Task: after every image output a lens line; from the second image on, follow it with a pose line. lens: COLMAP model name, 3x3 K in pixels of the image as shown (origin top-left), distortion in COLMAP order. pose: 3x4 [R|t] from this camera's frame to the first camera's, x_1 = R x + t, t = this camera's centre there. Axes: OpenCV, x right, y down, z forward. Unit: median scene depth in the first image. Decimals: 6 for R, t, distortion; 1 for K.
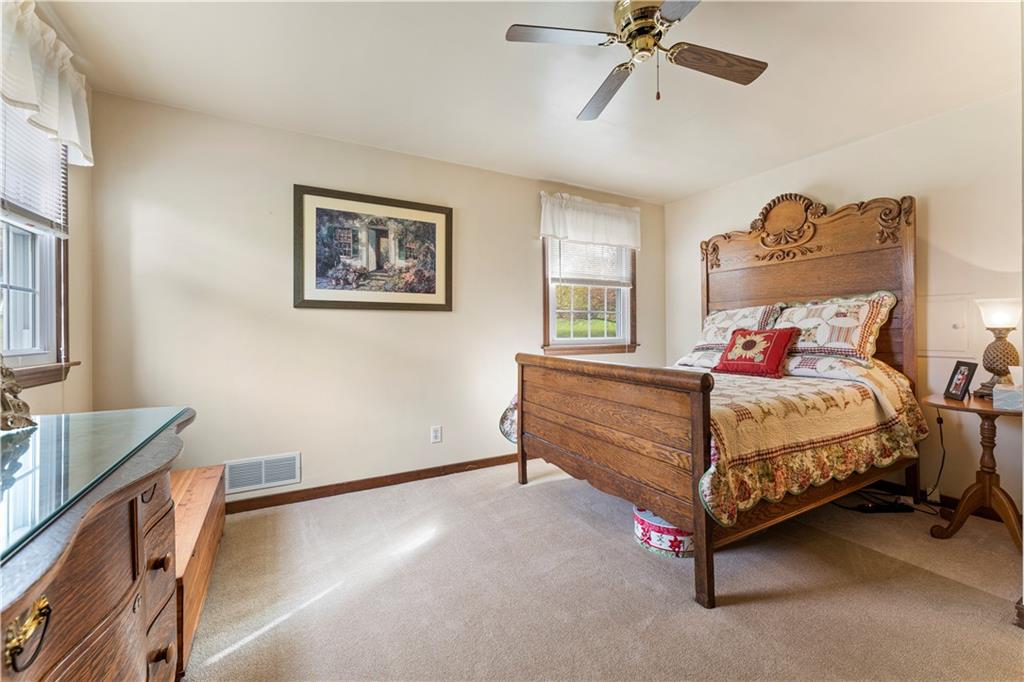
lens RADIAL K [[405.9, 0, 497.9], [0, 405.9, 342.6], [0, 0, 1]] dist [-0.000582, 0.000055]
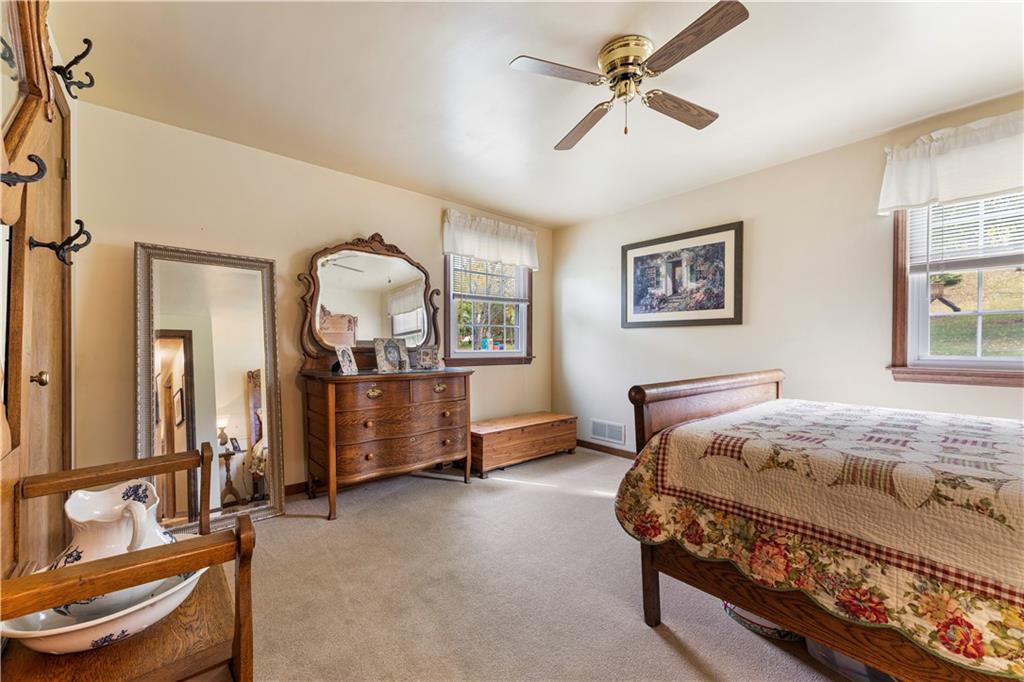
lens RADIAL K [[405.9, 0, 497.9], [0, 405.9, 342.6], [0, 0, 1]] dist [-0.000582, 0.000055]
pose [[0.200935, 0.002034, -0.979602, 0.797752], [-0.024794, 0.999688, -0.003010, -0.016008], [0.979291, 0.024893, 0.200923, 0.235144]]
